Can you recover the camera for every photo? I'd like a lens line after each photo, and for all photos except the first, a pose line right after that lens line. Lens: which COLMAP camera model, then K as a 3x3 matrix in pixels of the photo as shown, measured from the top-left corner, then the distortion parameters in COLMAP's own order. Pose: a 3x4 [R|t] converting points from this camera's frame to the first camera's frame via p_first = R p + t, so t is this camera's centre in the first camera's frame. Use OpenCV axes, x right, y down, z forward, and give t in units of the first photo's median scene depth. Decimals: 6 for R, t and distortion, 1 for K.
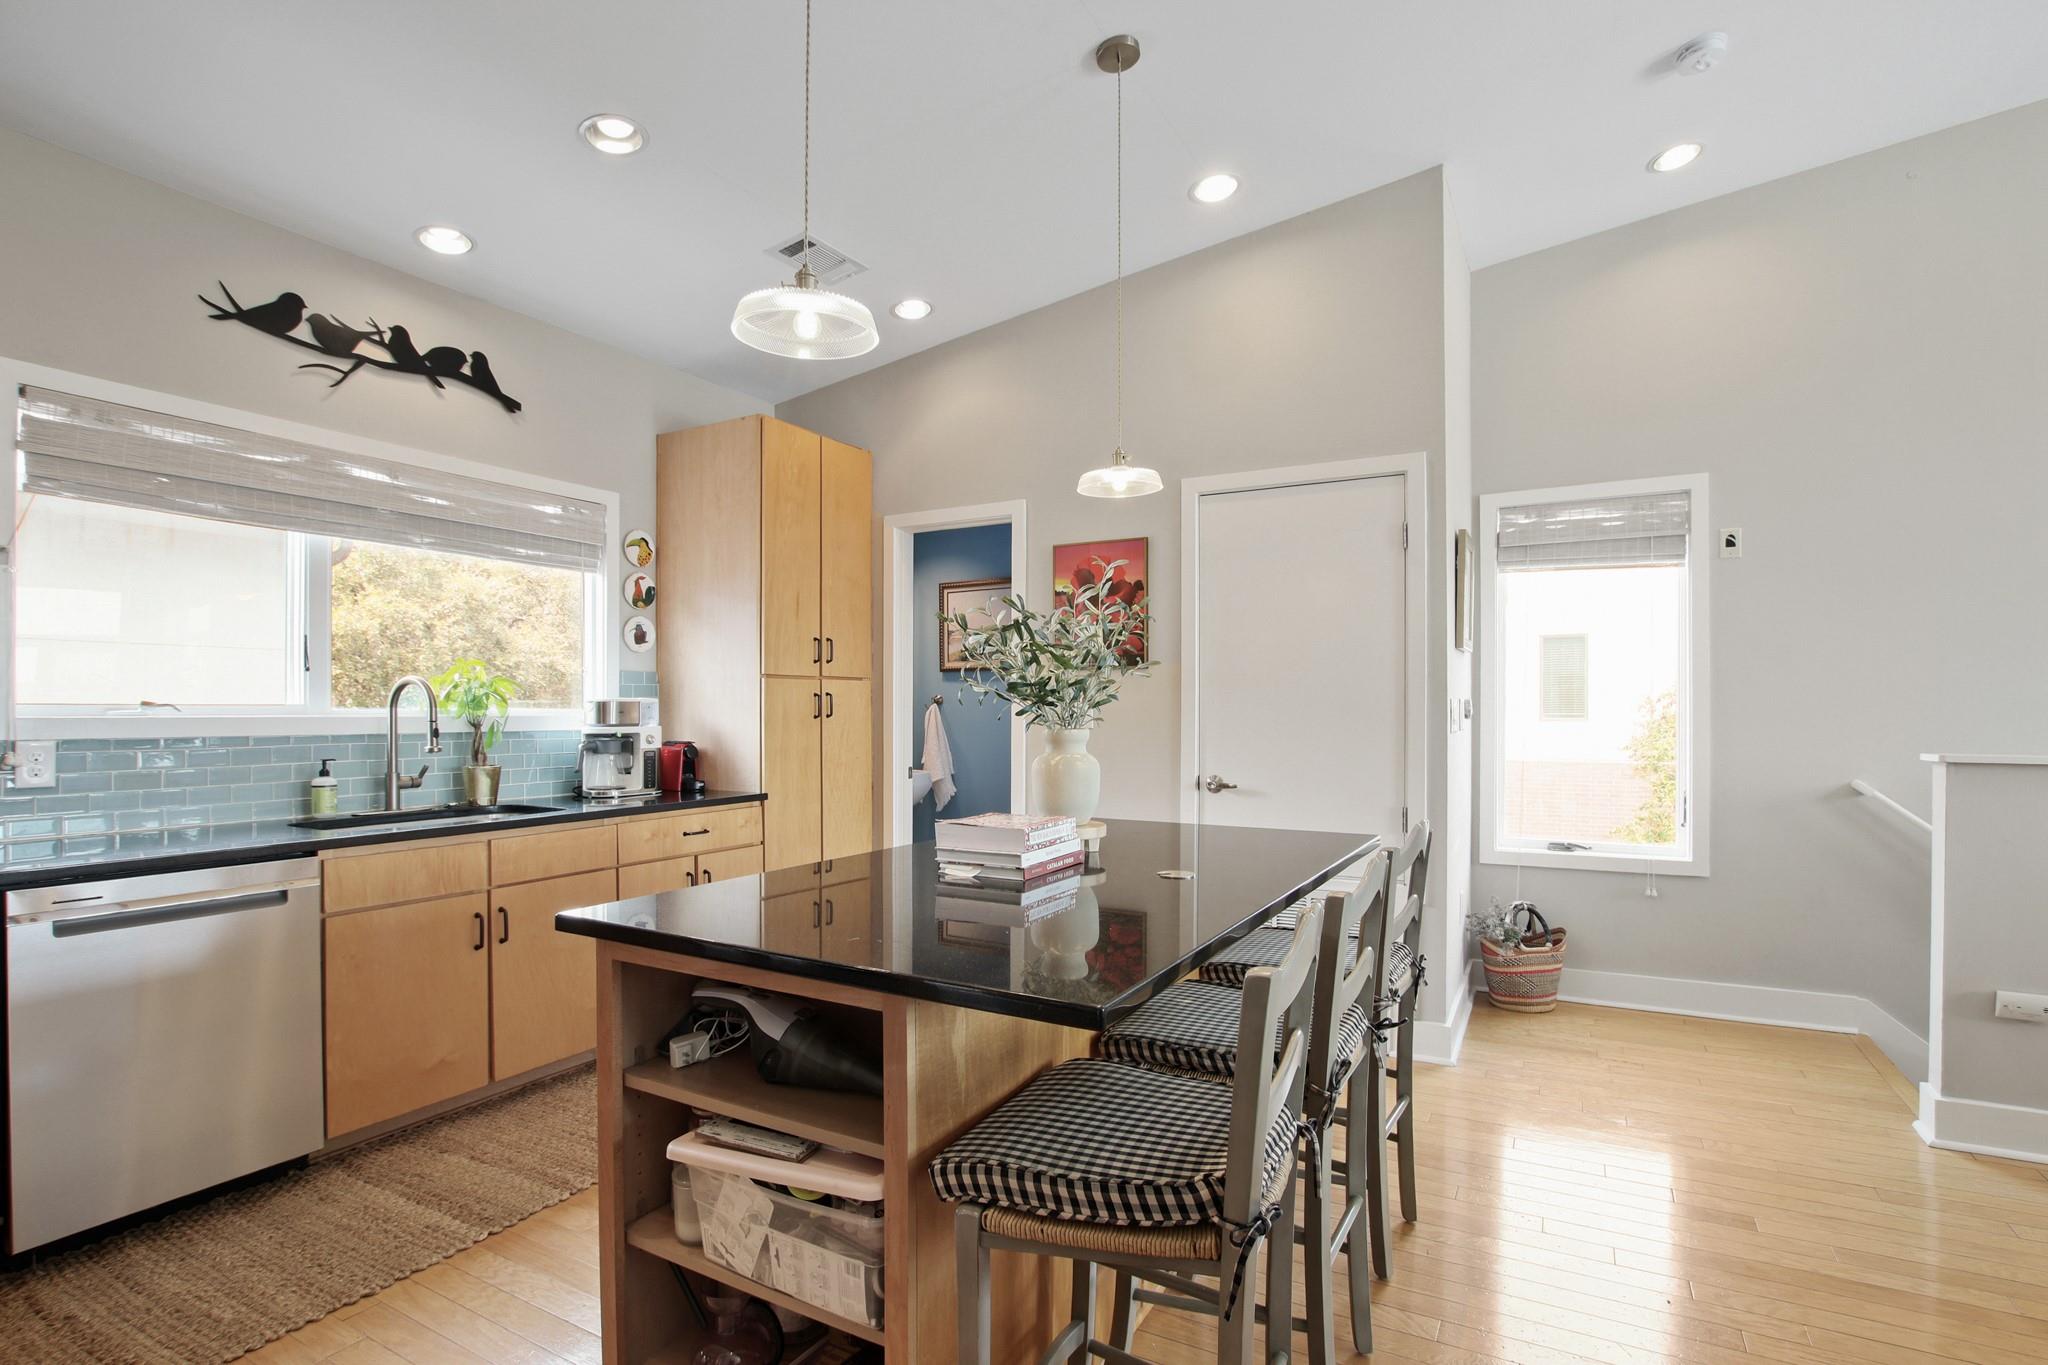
lens RADIAL K [[970.2, 0, 1033.0], [0, 970.2, 704.0], [0, 0, 1]] dist [-0.023475, 0.001185]
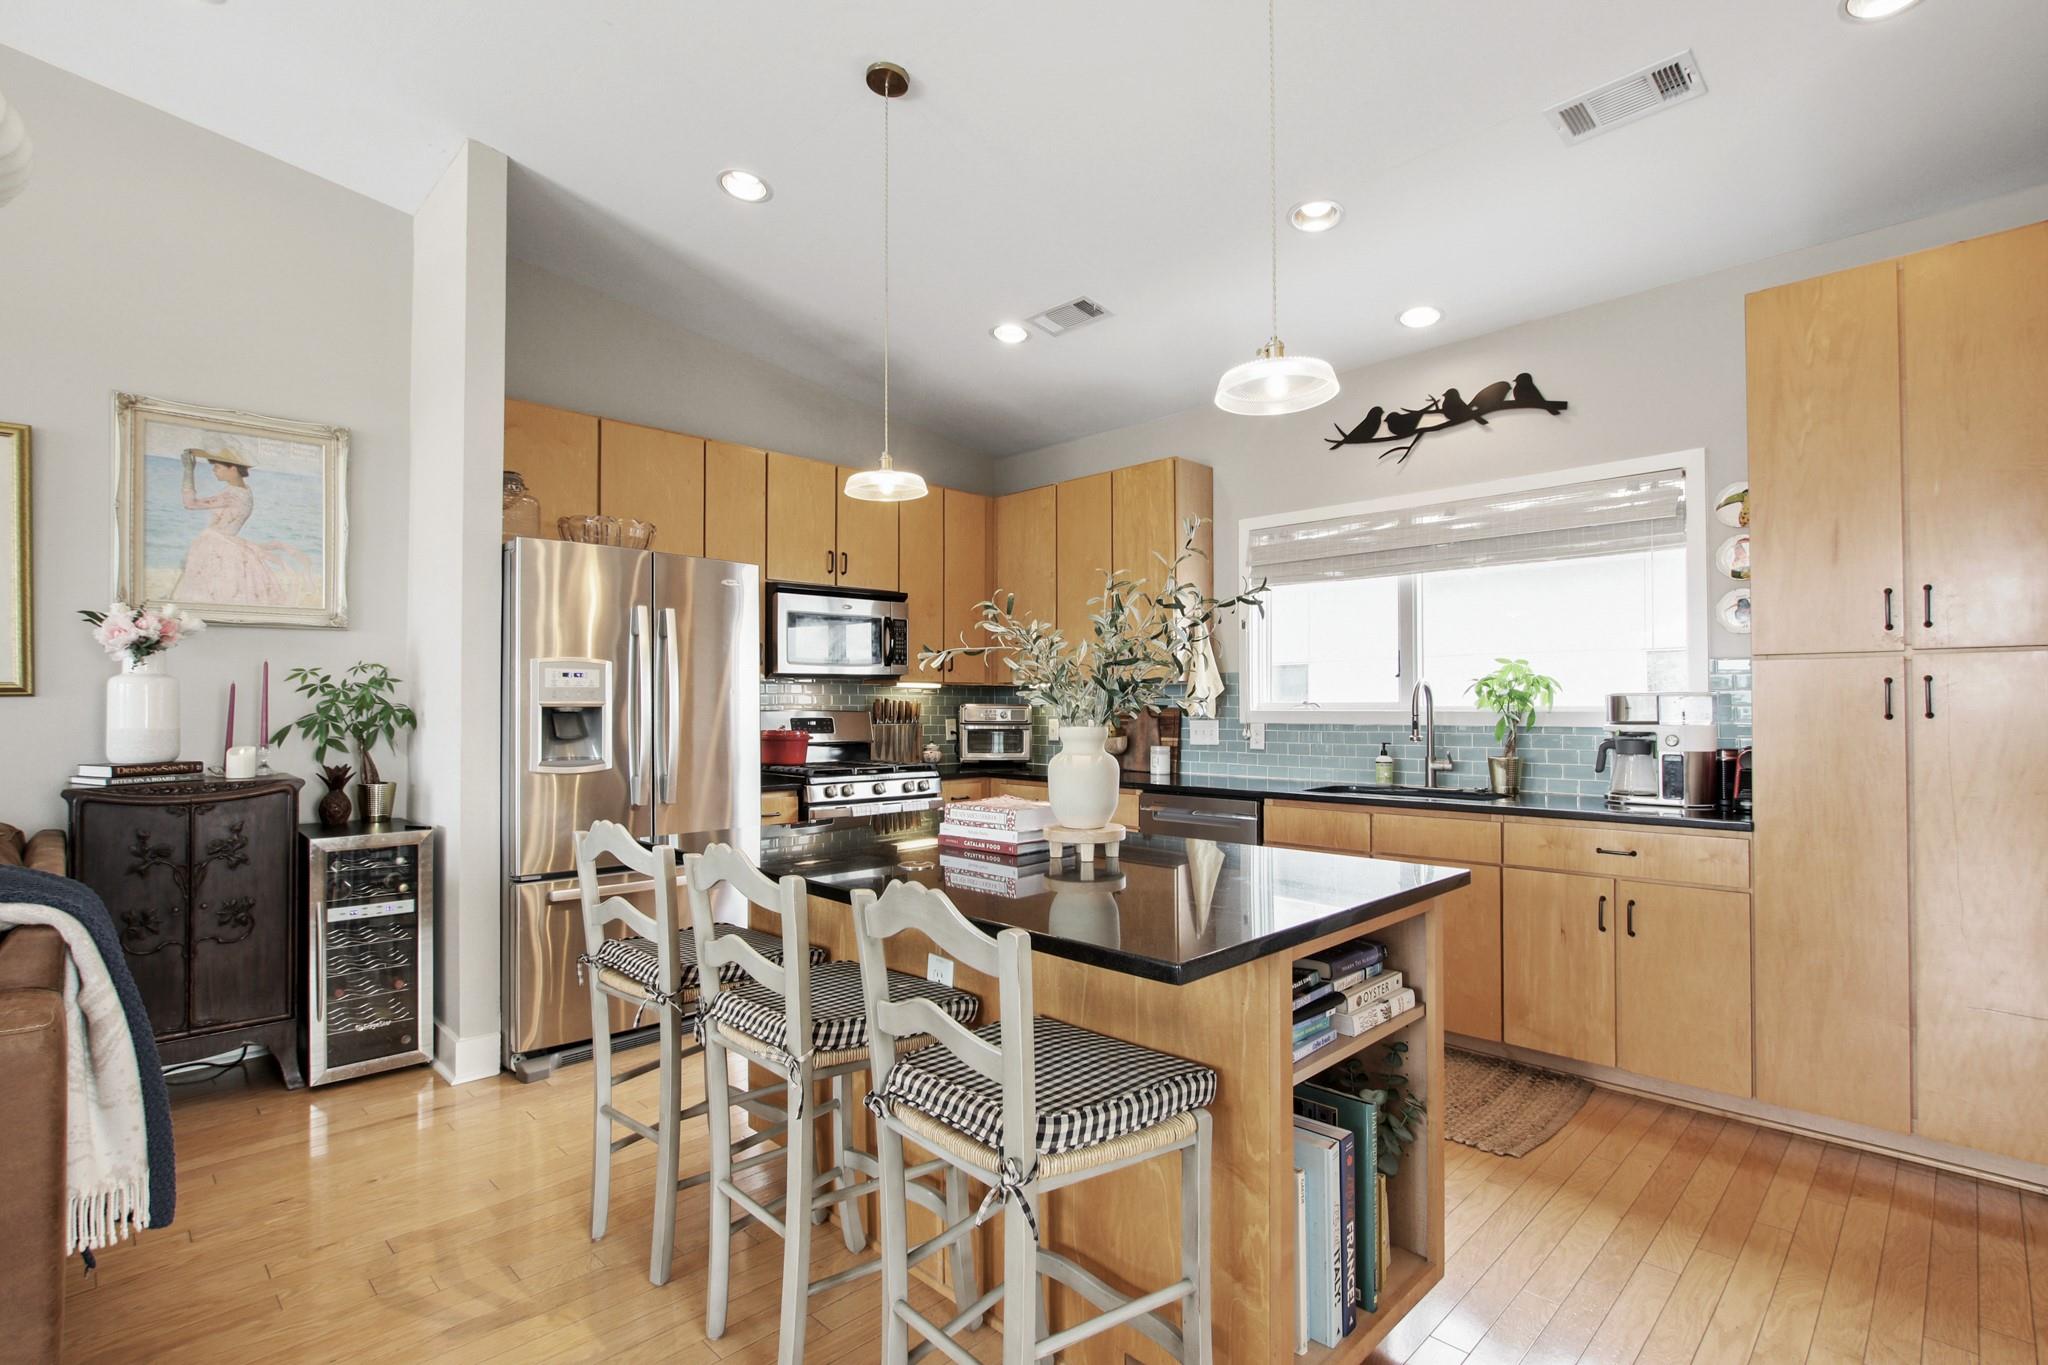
lens RADIAL K [[970.2, 0, 1018.9], [0, 970.2, 689.2], [0, 0, 1]] dist [-0.023475, 0.001185]
pose [[-0.266153, -0.016111, -0.963796, 0.627880], [0.008977, 0.999776, -0.019191, 0.003196], [0.963889, -0.013760, -0.265949, 0.762531]]
